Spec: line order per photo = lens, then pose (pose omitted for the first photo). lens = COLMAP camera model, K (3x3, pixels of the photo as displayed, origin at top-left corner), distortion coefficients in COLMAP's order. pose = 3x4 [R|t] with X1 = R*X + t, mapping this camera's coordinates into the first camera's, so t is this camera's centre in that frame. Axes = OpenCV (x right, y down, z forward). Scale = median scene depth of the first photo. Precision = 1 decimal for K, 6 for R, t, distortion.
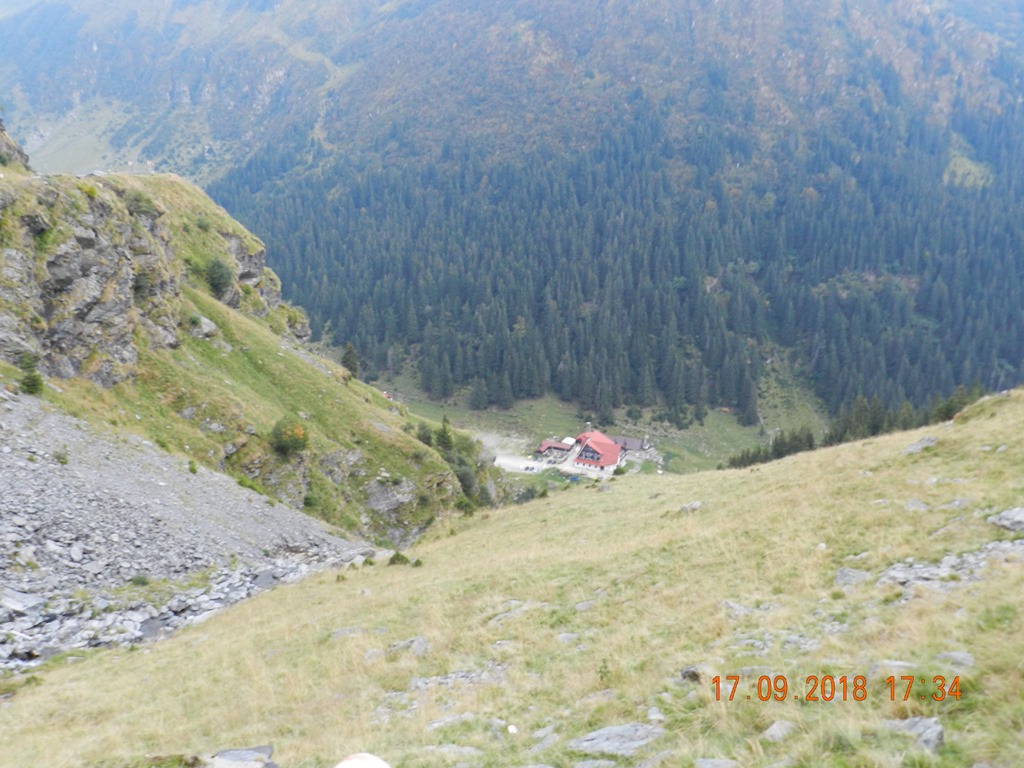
lens RADIAL K [[968.2, 0, 511.7], [0, 968.2, 381.5], [0, 0, 1]] dist [0.021005, 0.000000]
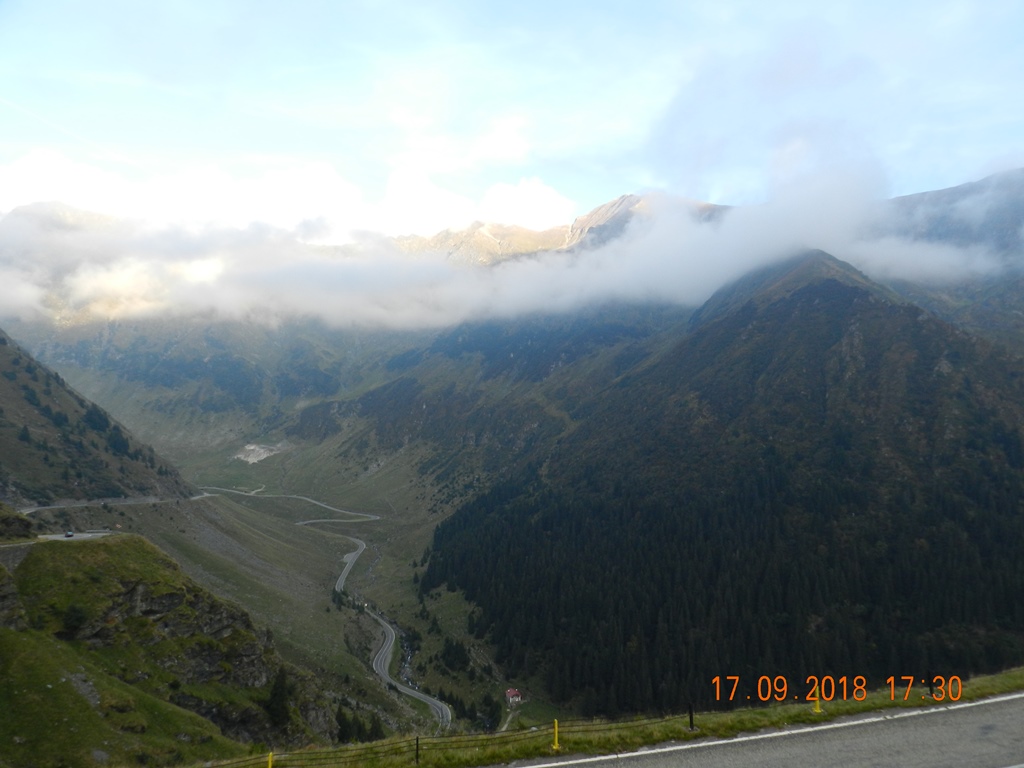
lens RADIAL K [[768.0, 0, 512.1], [0, 768.0, 387.3], [0, 0, 1]] dist [0.020131, -0.011387]
pose [[0.942898, -0.005343, -0.333037, 0.146964], [-0.107673, 0.941297, -0.319947, -0.028686], [0.315197, 0.337537, 0.886972, 0.019016]]
